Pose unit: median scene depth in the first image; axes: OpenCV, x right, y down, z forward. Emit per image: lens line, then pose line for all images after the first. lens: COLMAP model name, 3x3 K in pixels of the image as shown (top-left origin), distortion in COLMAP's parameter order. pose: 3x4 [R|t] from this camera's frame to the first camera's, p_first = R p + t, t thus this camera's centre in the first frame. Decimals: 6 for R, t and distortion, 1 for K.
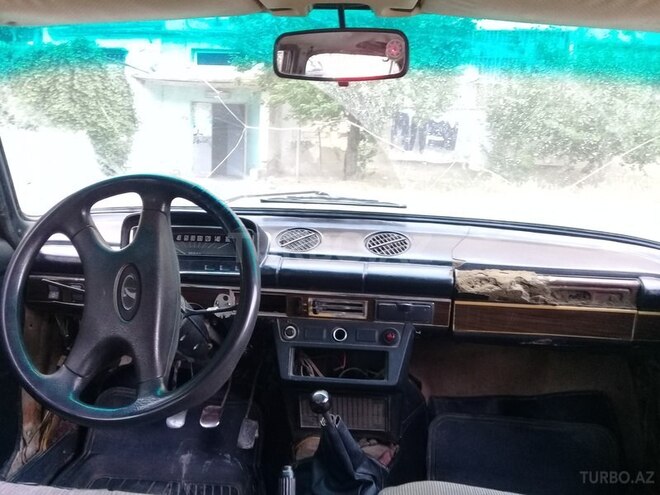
lens RADIAL K [[626.4, 0, 330.0], [0, 626.4, 247.5], [0, 0, 1]] dist [0.094087, -0.188203]
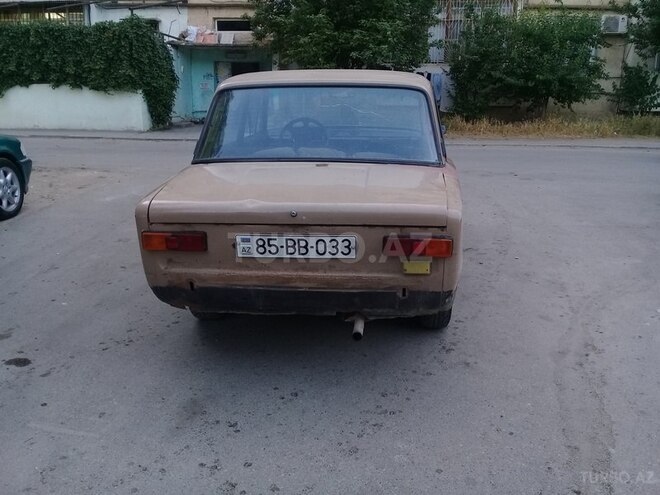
lens RADIAL K [[626.4, 0, 330.0], [0, 626.4, 247.5], [0, 0, 1]] dist [0.094087, -0.188203]
pose [[0.999471, -0.030842, 0.010303, -0.020430], [0.029864, 0.995982, 0.084428, 0.039310], [-0.012866, -0.084076, 0.996376, -0.313468]]
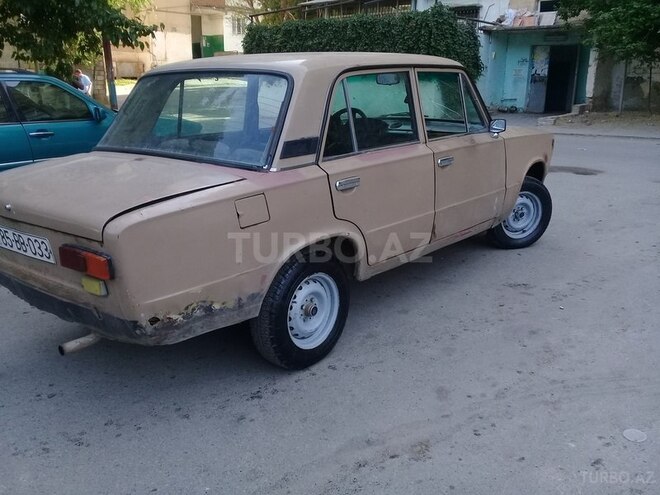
lens RADIAL K [[626.4, 0, 330.0], [0, 626.4, 247.5], [0, 0, 1]] dist [0.094087, -0.188203]
pose [[0.828701, 0.107933, -0.549185, 0.173035], [-0.055990, 0.992294, 0.110531, 0.029822], [0.556883, -0.060849, 0.828359, -0.211038]]
